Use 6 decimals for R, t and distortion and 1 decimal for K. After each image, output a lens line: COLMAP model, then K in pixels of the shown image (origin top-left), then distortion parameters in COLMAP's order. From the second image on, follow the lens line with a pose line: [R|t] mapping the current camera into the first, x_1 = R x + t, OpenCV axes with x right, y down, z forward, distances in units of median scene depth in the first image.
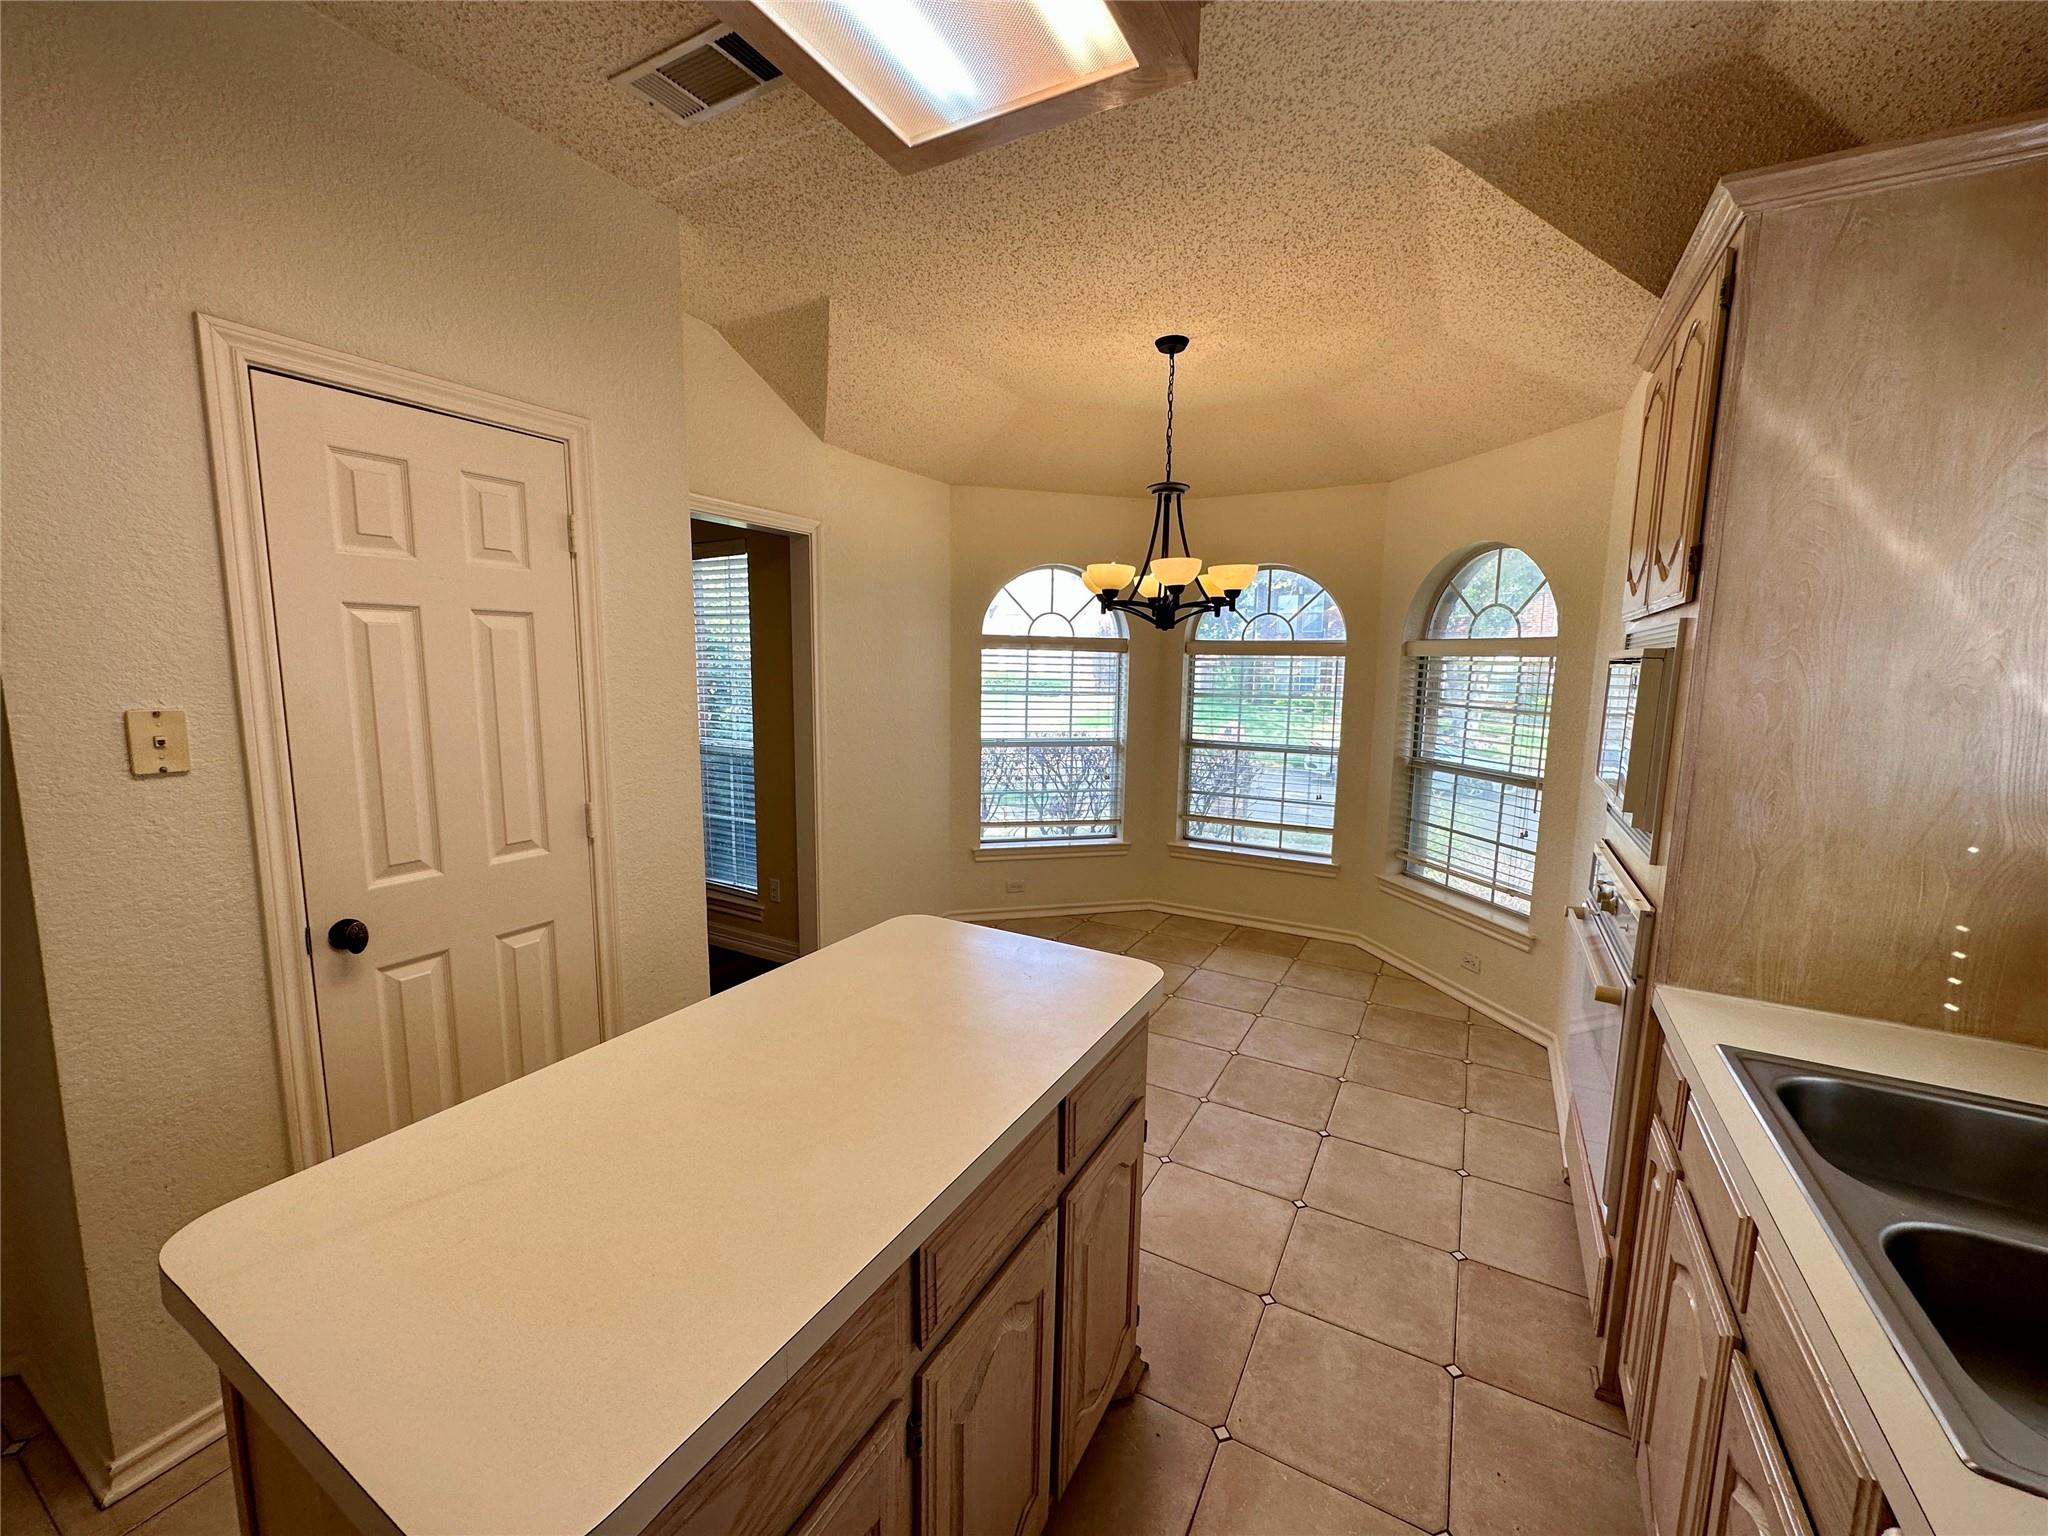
lens RADIAL K [[815.1, 0, 1020.3], [0, 815.1, 766.4], [0, 0, 1]] dist [-0.000325, -0.000156]
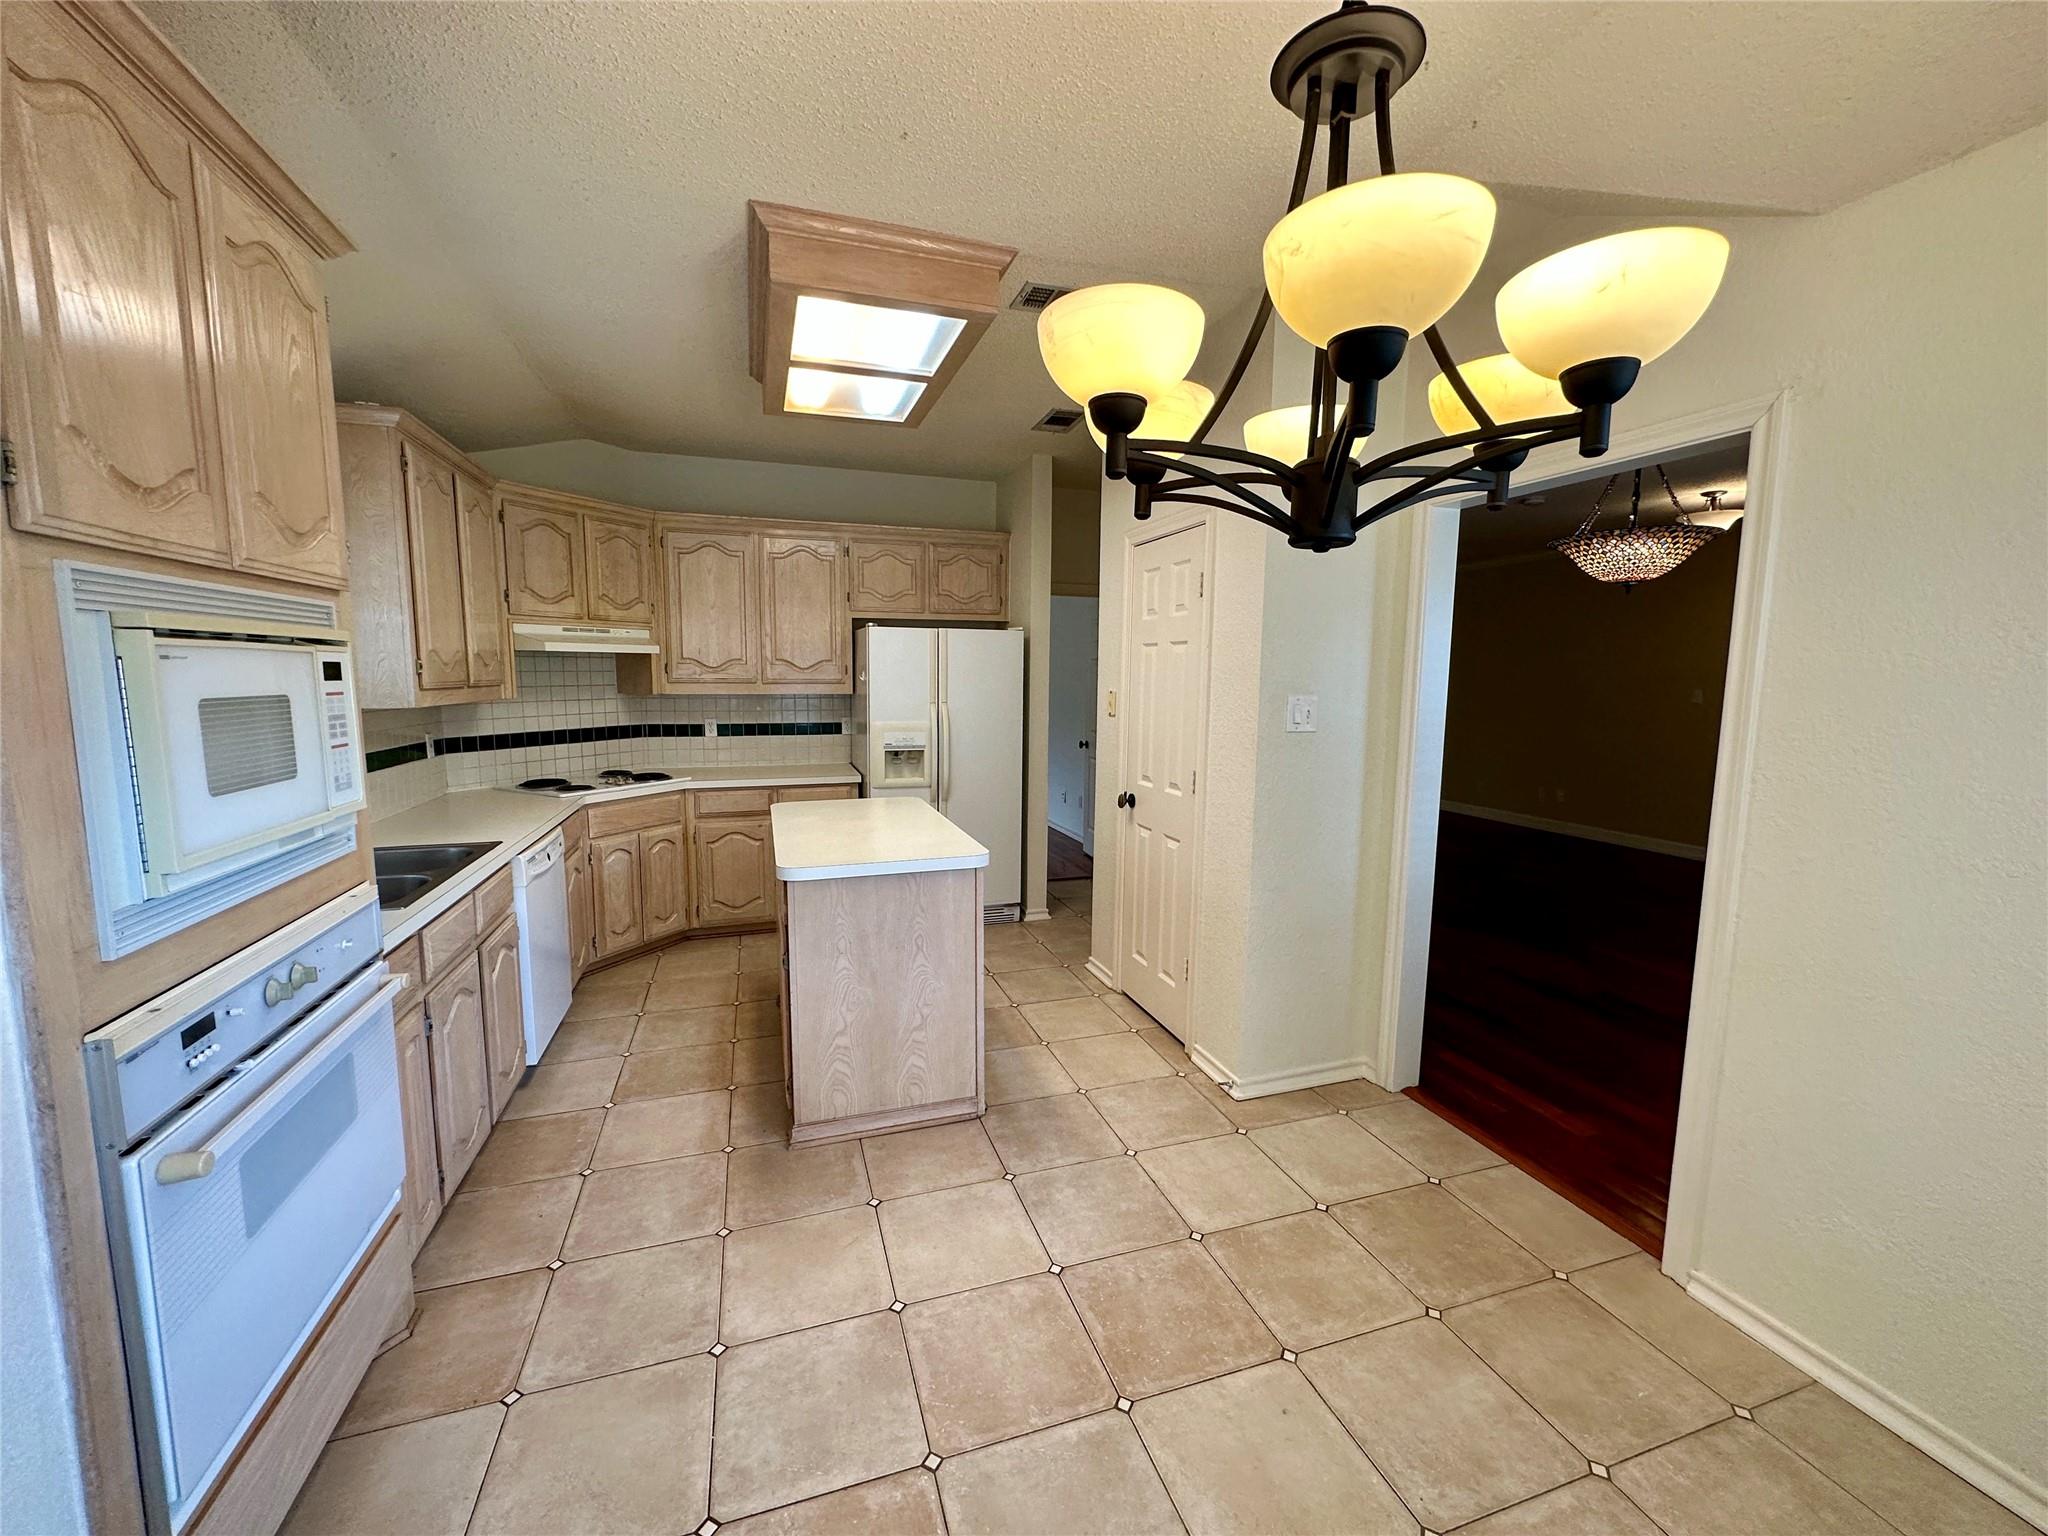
lens RADIAL K [[815.1, 0, 1022.9], [0, 815.1, 766.3], [0, 0, 1]] dist [-0.000325, -0.000156]
pose [[-0.672787, 0.066070, -0.736880, 0.470174], [-0.112224, 0.975365, 0.189917, -0.129827], [0.731275, 0.210469, -0.648798, 1.100076]]
